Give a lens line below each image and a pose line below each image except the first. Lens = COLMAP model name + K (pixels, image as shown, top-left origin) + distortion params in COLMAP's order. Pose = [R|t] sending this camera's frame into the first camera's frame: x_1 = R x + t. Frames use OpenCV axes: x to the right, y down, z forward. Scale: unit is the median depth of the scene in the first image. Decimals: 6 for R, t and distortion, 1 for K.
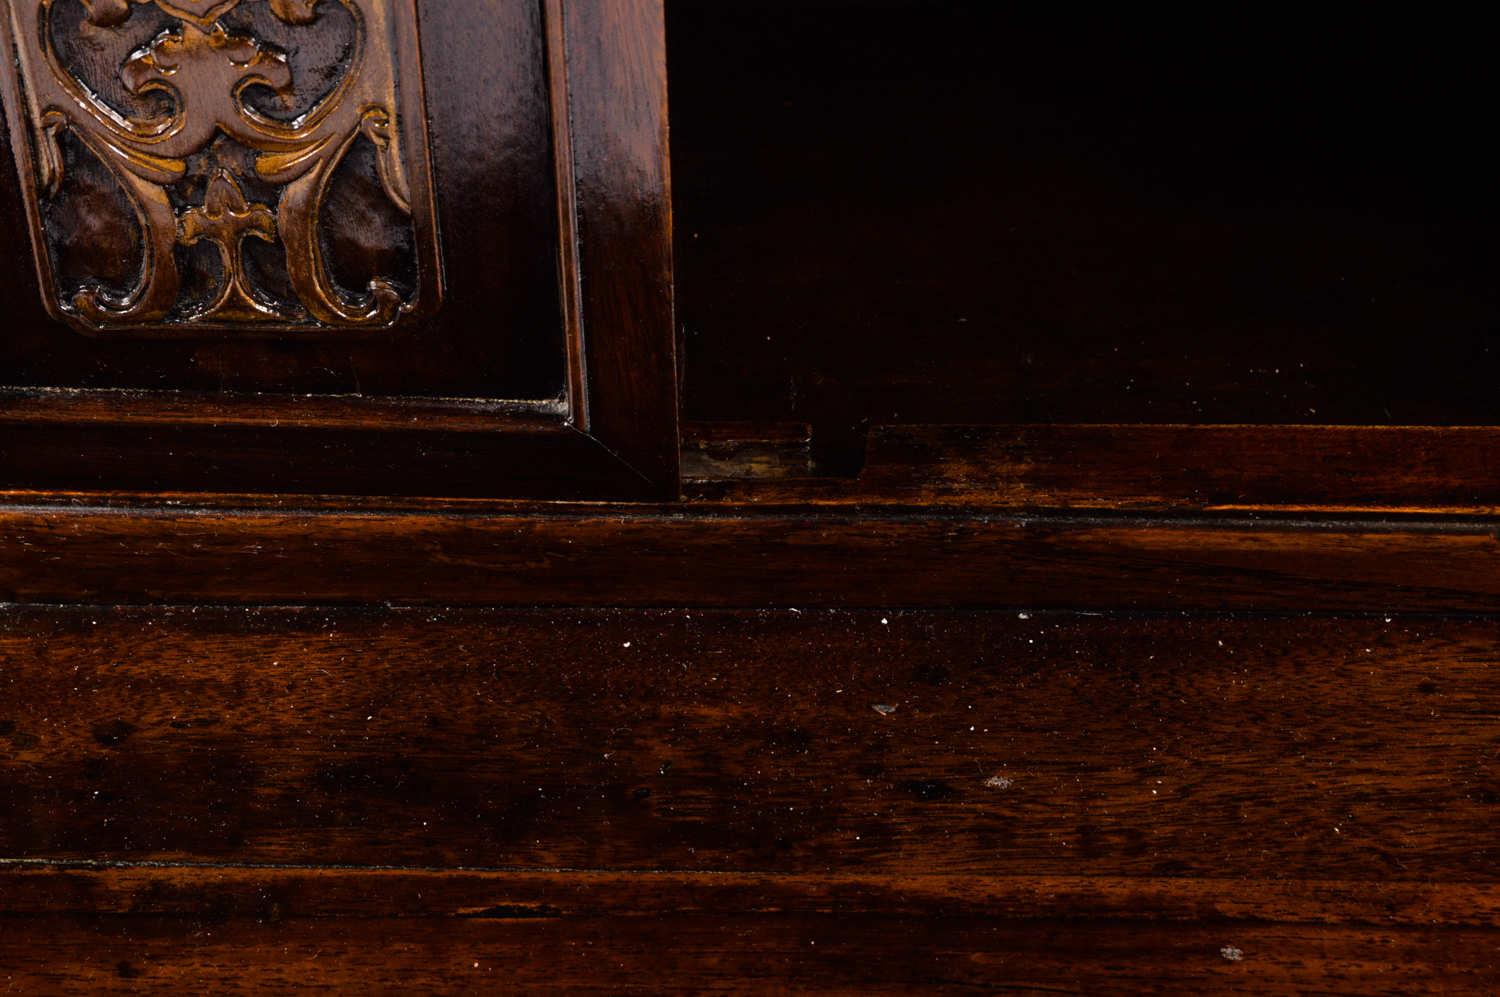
lens RADIAL K [[3426.5, 0, 752.7], [0, 3426.5, 511.2], [0, 0, 1]] dist [-0.016037, 0.000000]
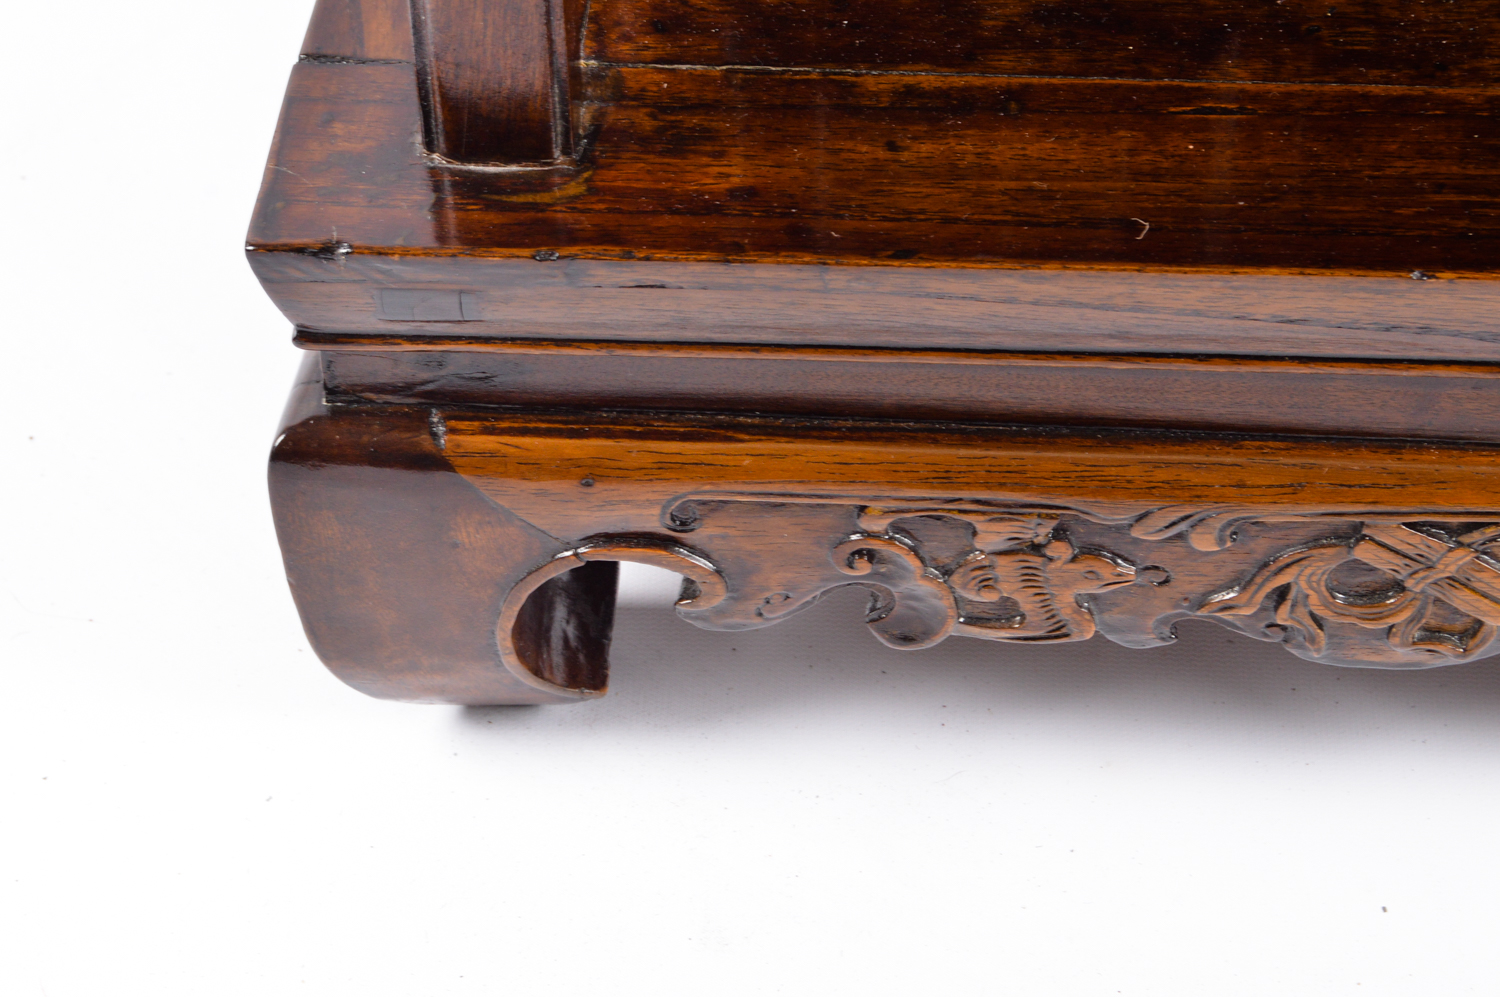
lens RADIAL K [[3426.5, 0, 751.8], [0, 3426.5, 495.3], [0, 0, 1]] dist [-0.016037, 0.000000]
pose [[0.999070, 0.020398, -0.037978, -0.178060], [-0.019301, 0.999392, 0.029043, 0.213283], [0.038547, -0.028283, 0.998856, -0.179543]]
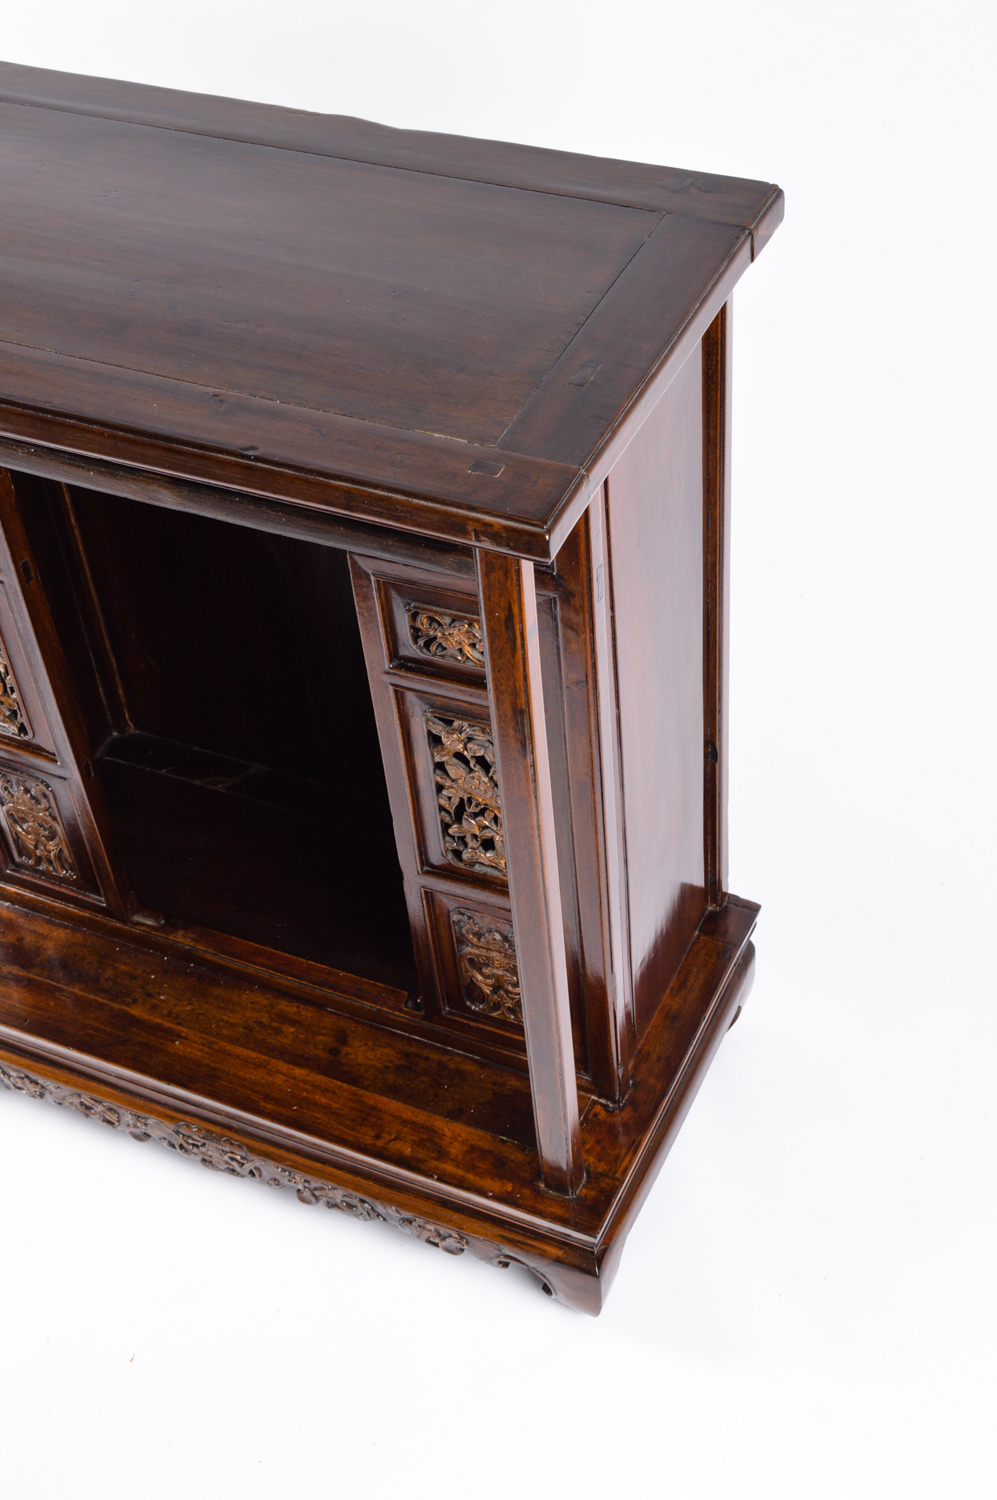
lens RADIAL K [[2042.8, 0, 498.6], [0, 2042.8, 745.7], [0, 0, 1]] dist [-0.051270, 0.000000]
pose [[0.915984, 0.236379, -0.324188, 1.414623], [-0.221522, 0.971654, 0.082568, -0.639046], [0.334516, -0.003817, 0.942382, -1.654267]]
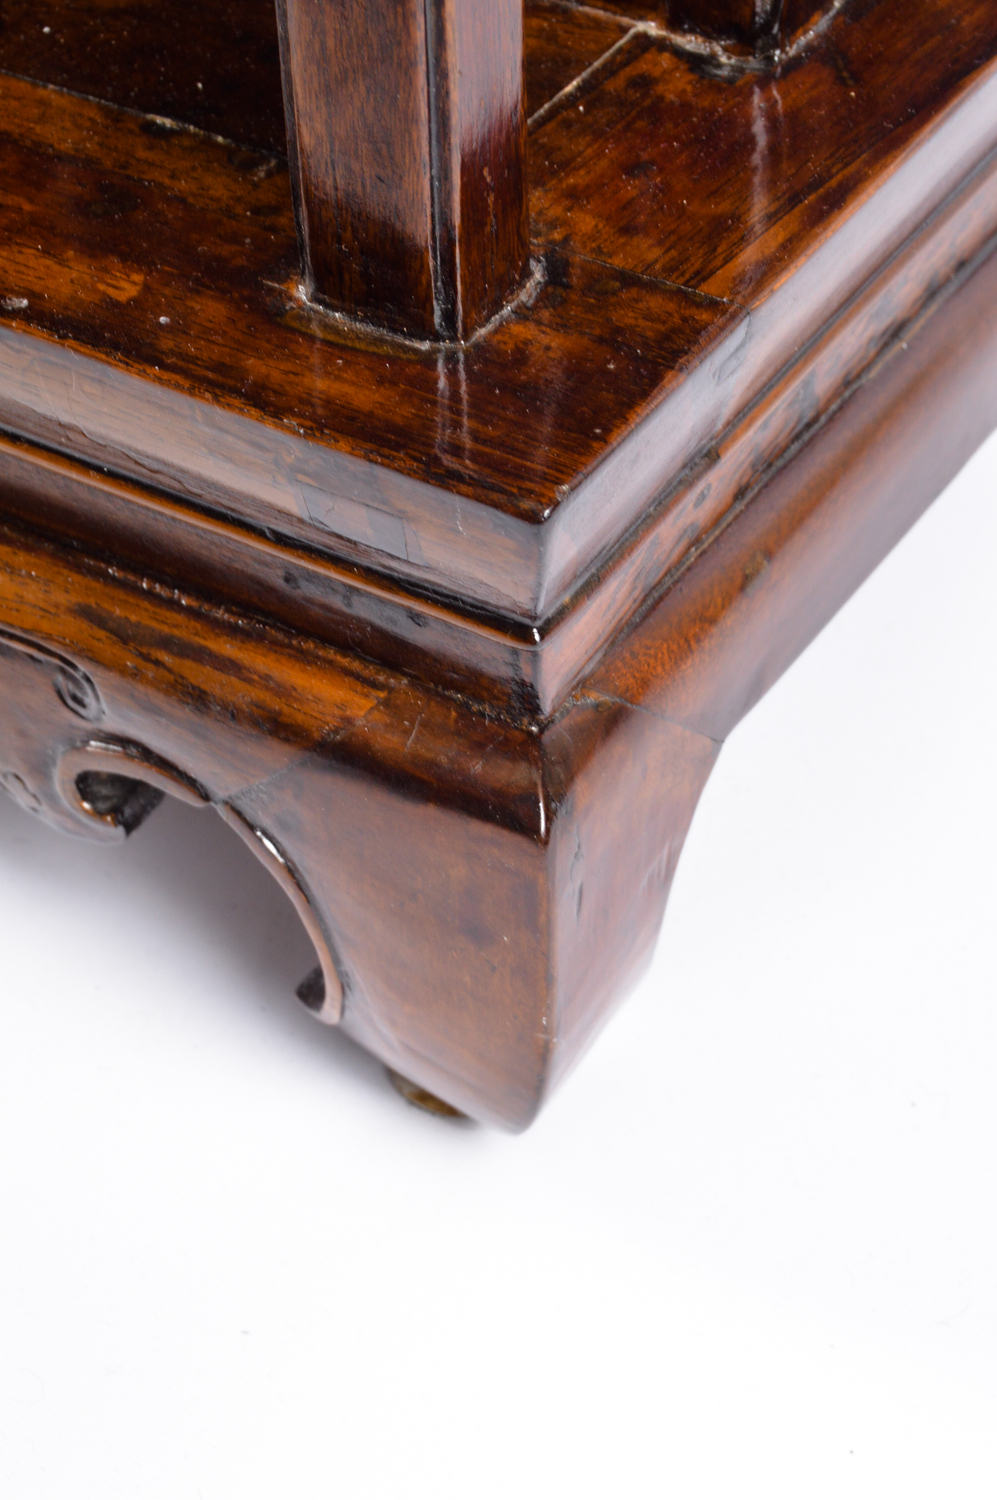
lens RADIAL K [[3040.5, 0, 496.9], [0, 3040.5, 753.3], [0, 0, 1]] dist [0.014359, 0.000000]
pose [[0.861165, 0.334649, -0.382629, 1.092249], [-0.335248, 0.939719, 0.067355, 0.185490], [0.382104, 0.070272, 0.921443, 0.264152]]
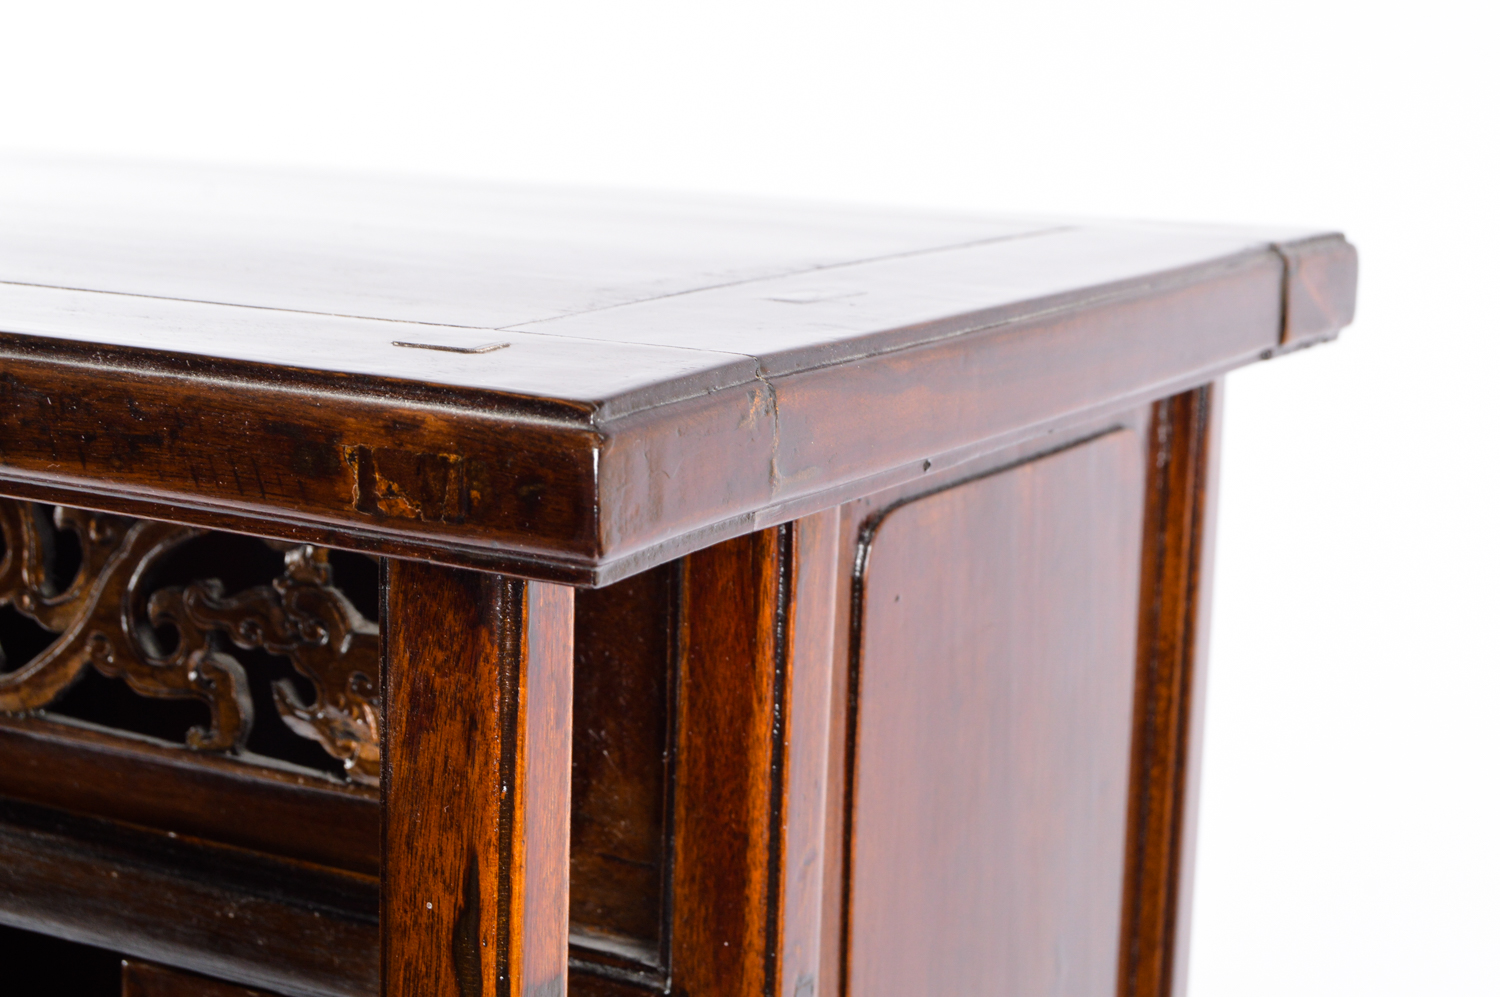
lens RADIAL K [[2719.3, 0, 749.9], [0, 2719.3, 496.6], [0, 0, 1]] dist [-0.003560, 0.000000]
pose [[0.882091, 0.114520, -0.456947, 1.169908], [-0.343742, 0.819737, -0.458118, -0.363405], [0.322113, 0.561174, 0.762448, -0.418235]]
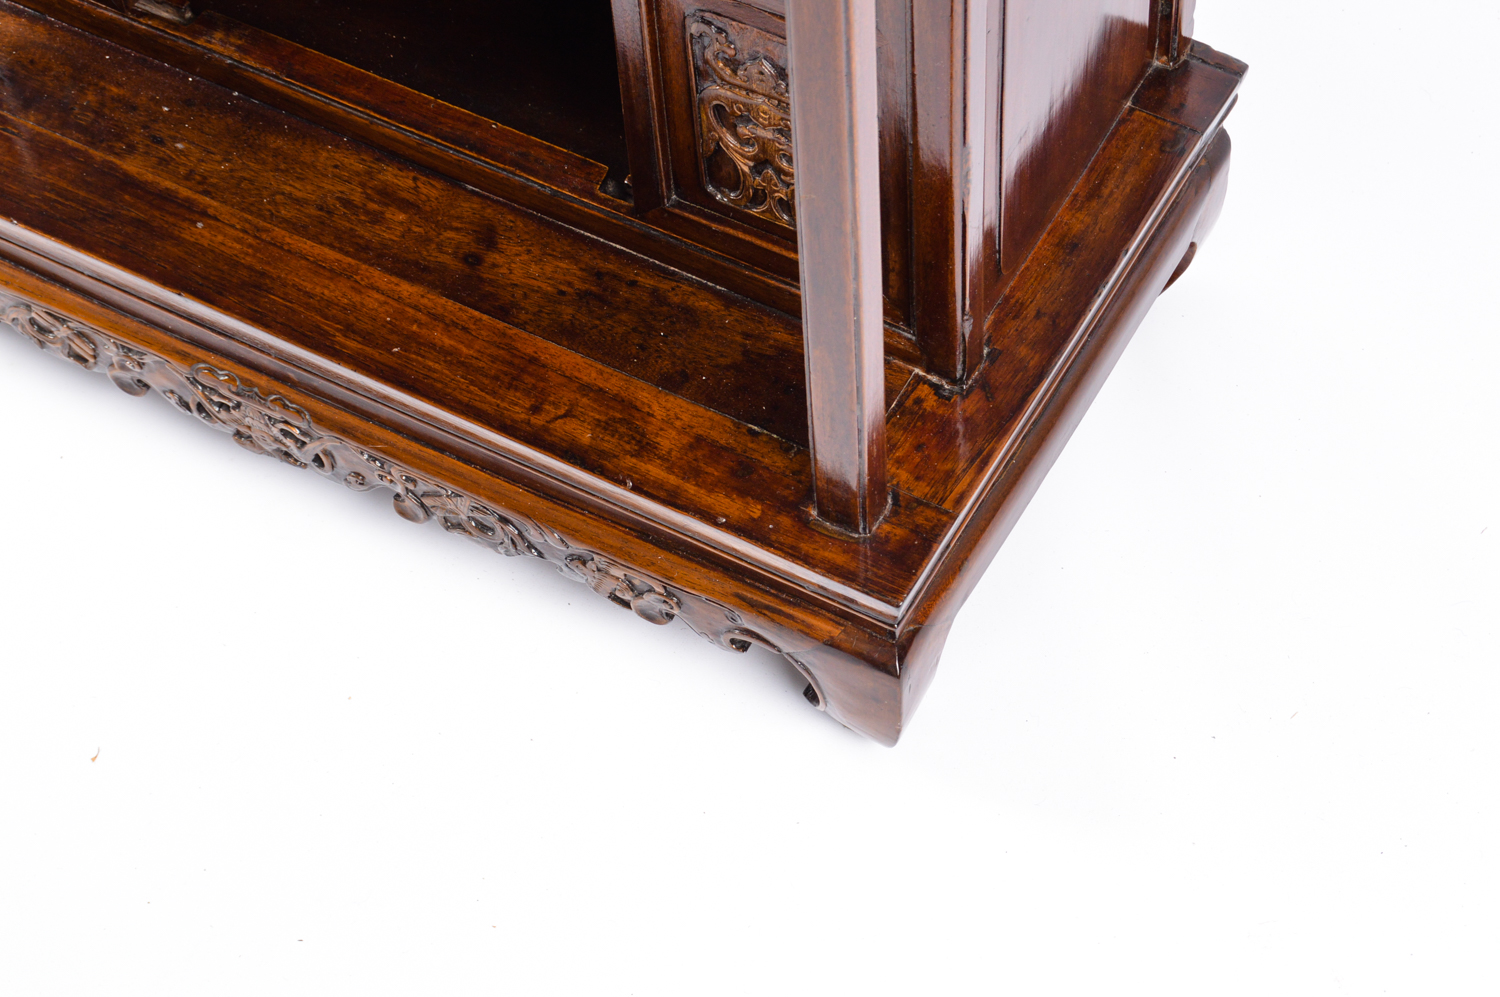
lens RADIAL K [[3426.5, 0, 754.8], [0, 3426.5, 496.5], [0, 0, 1]] dist [-0.016037, 0.000000]
pose [[0.885315, 0.361560, -0.292390, 1.446900], [-0.289944, 0.920834, 0.260762, -0.538326], [0.363524, -0.146080, 0.920060, -1.498713]]
